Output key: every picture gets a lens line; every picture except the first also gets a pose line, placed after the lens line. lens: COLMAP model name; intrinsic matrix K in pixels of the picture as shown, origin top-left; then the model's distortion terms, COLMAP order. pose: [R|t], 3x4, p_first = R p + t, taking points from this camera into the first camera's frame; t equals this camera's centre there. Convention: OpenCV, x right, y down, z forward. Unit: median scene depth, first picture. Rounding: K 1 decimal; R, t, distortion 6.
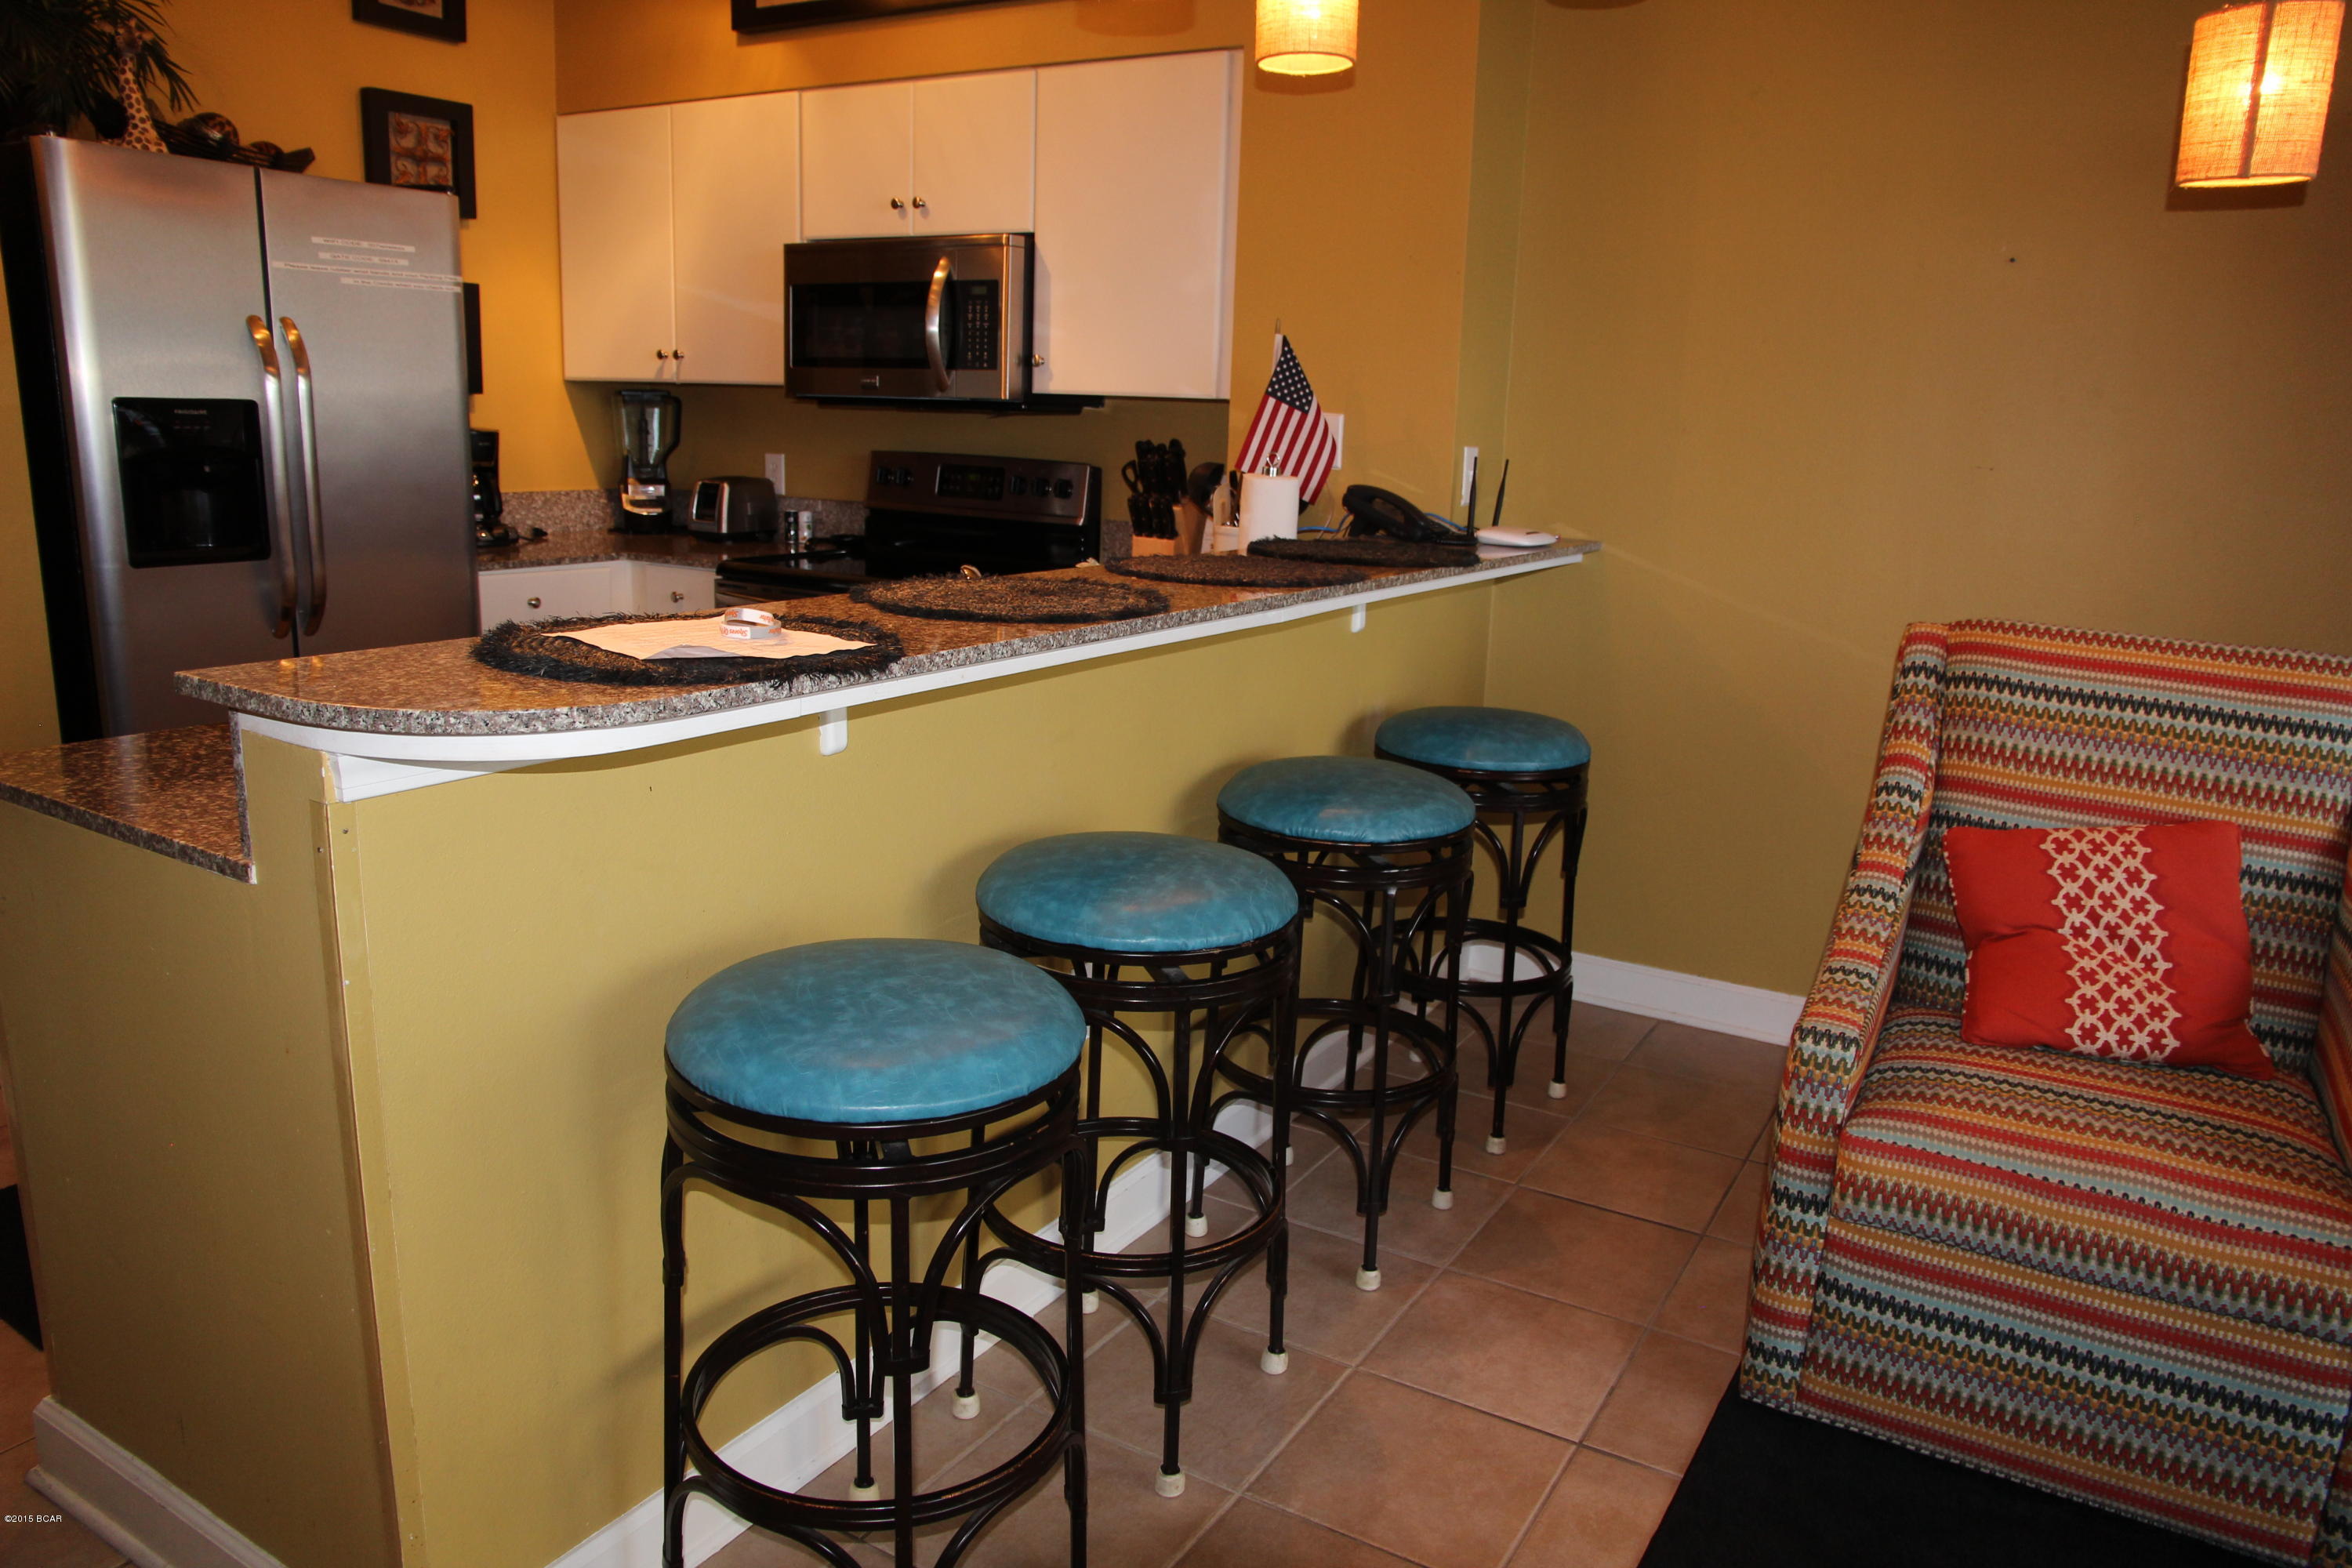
lens RADIAL K [[1627.4, 0, 1216.9], [0, 1627.4, 770.5], [0, 0, 1]] dist [-0.115296, 0.082398]
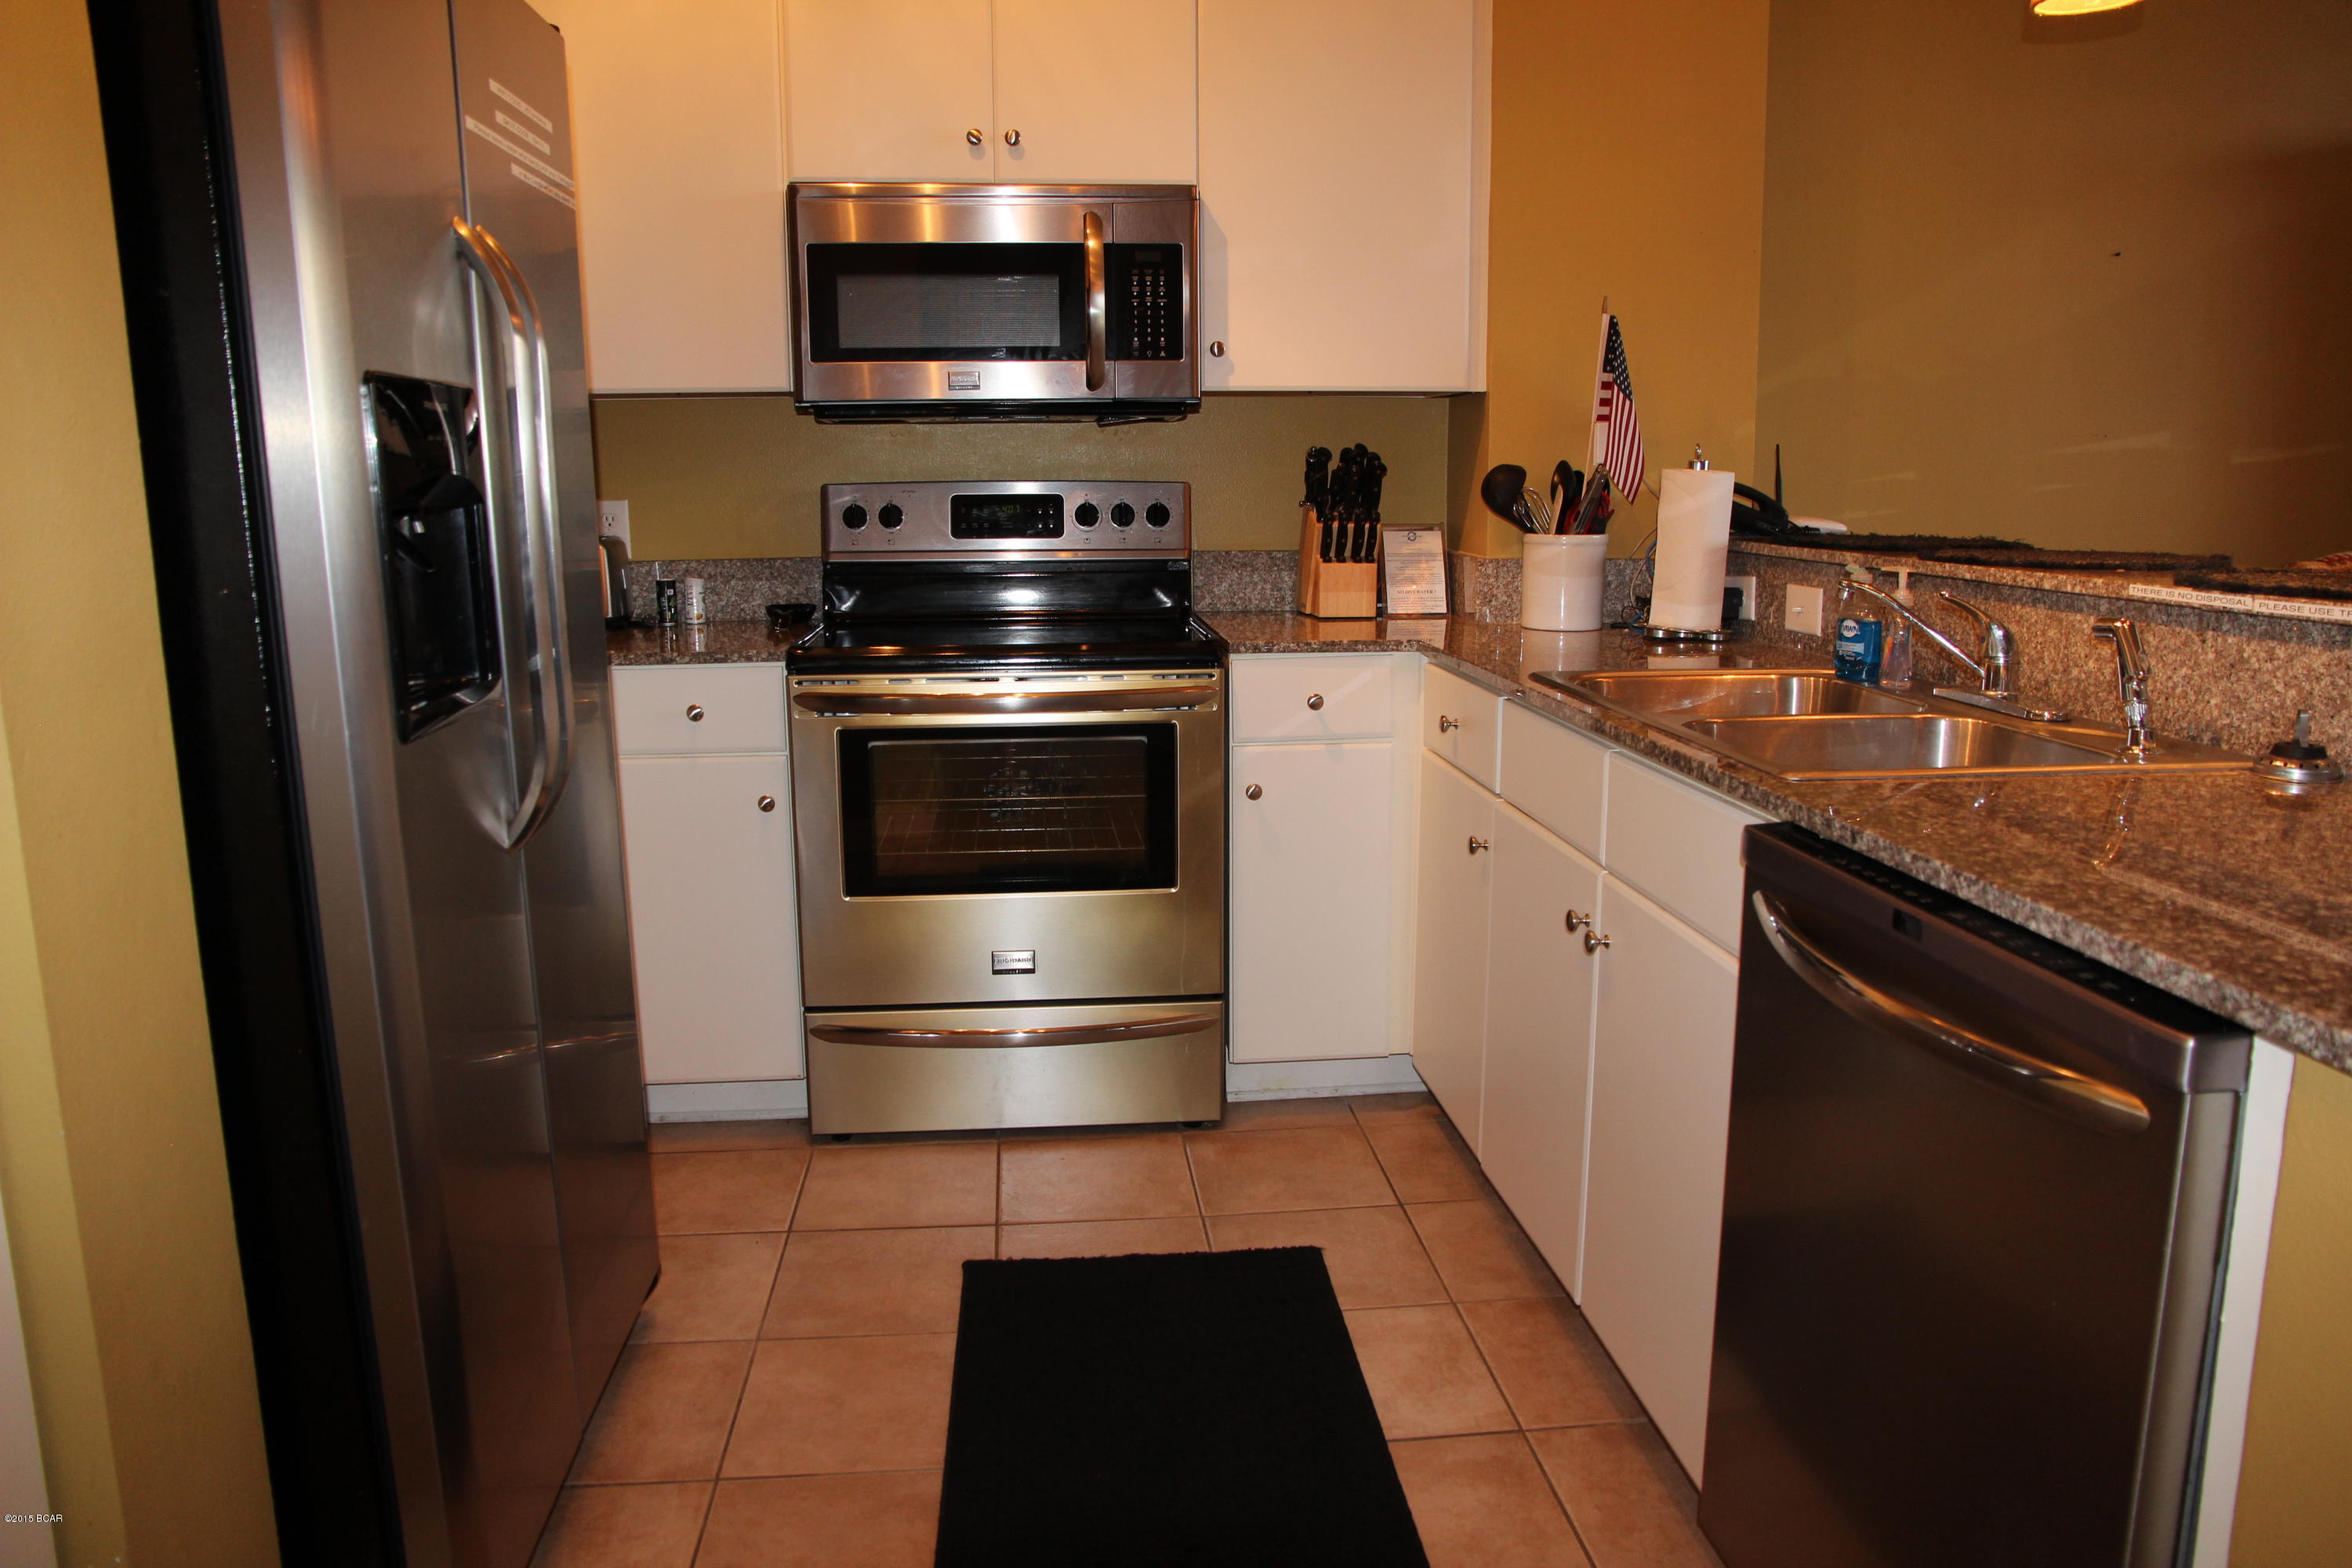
lens RADIAL K [[1627.4, 0, 1195.2], [0, 1627.4, 775.4], [0, 0, 1]] dist [-0.115296, 0.082398]
pose [[0.802210, -0.151503, 0.577500, -0.588862], [0.164916, 0.985865, 0.029550, -0.072325], [-0.573814, 0.071534, 0.815856, 0.369705]]
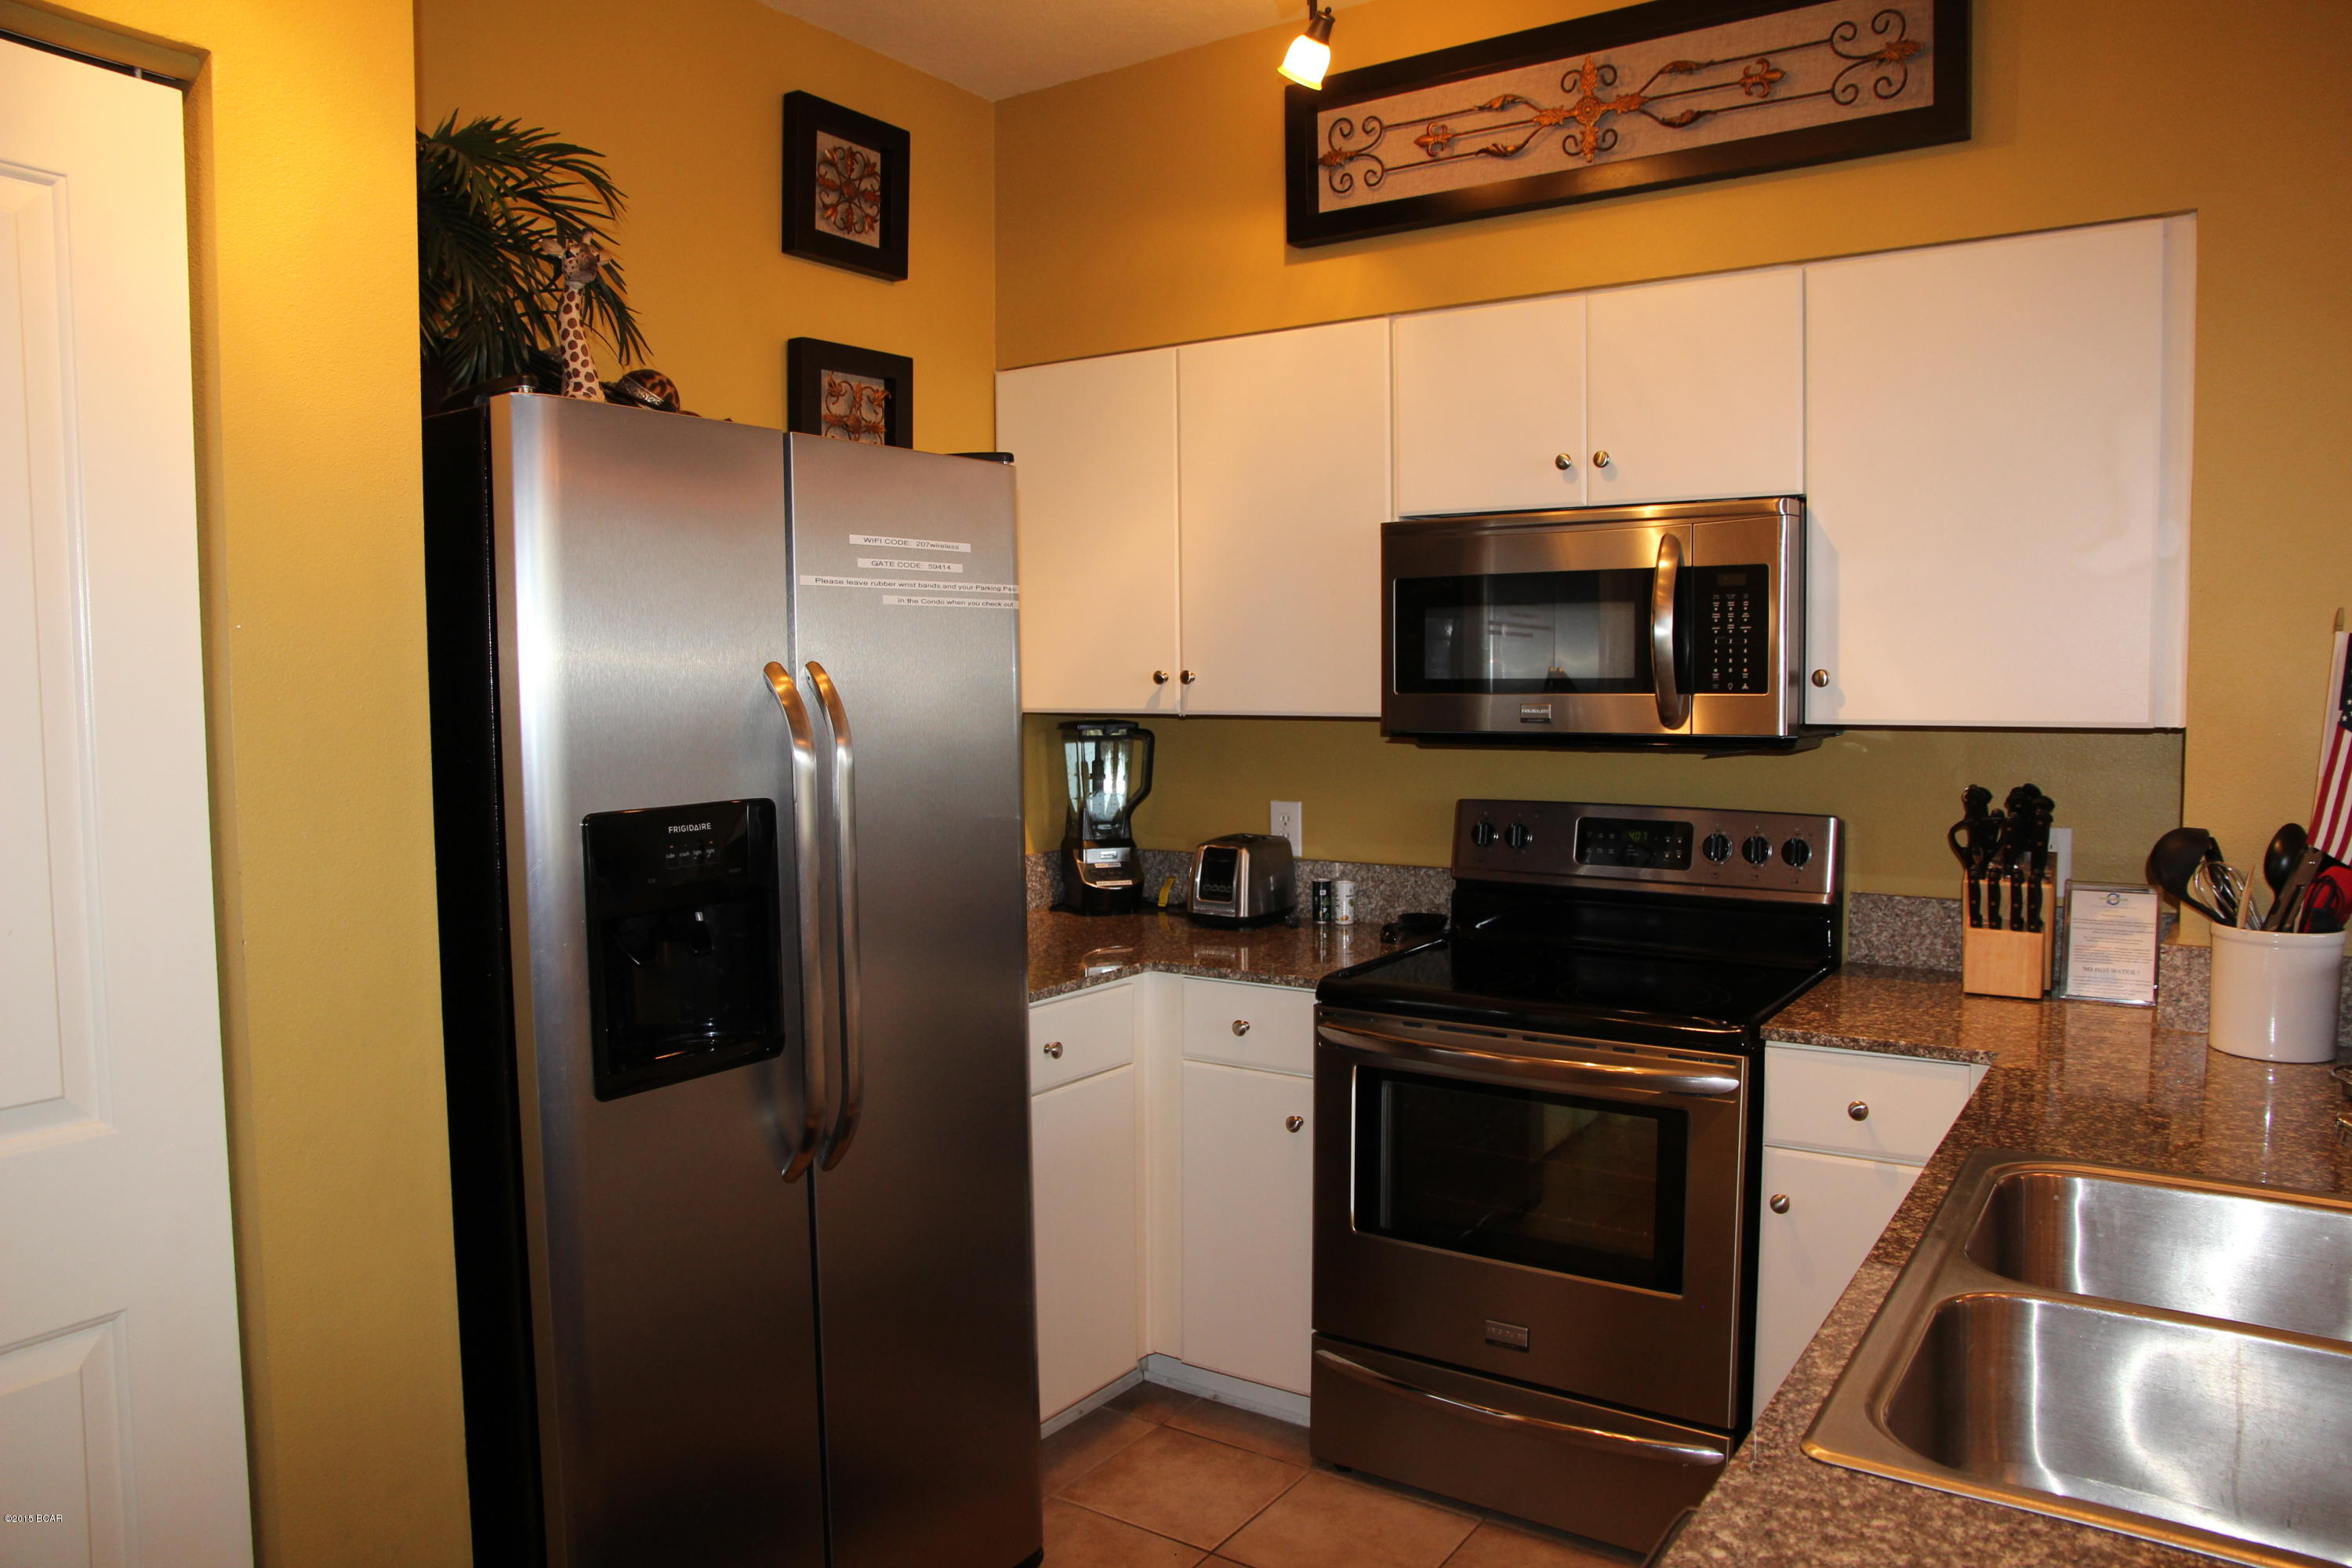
lens RADIAL K [[1627.4, 0, 1188.6], [0, 1627.4, 778.9], [0, 0, 1]] dist [-0.115296, 0.082398]
pose [[0.997153, -0.042454, -0.062312, -0.329080], [0.032293, 0.987253, -0.155847, -0.111458], [0.068134, 0.153391, 0.985814, 0.311658]]
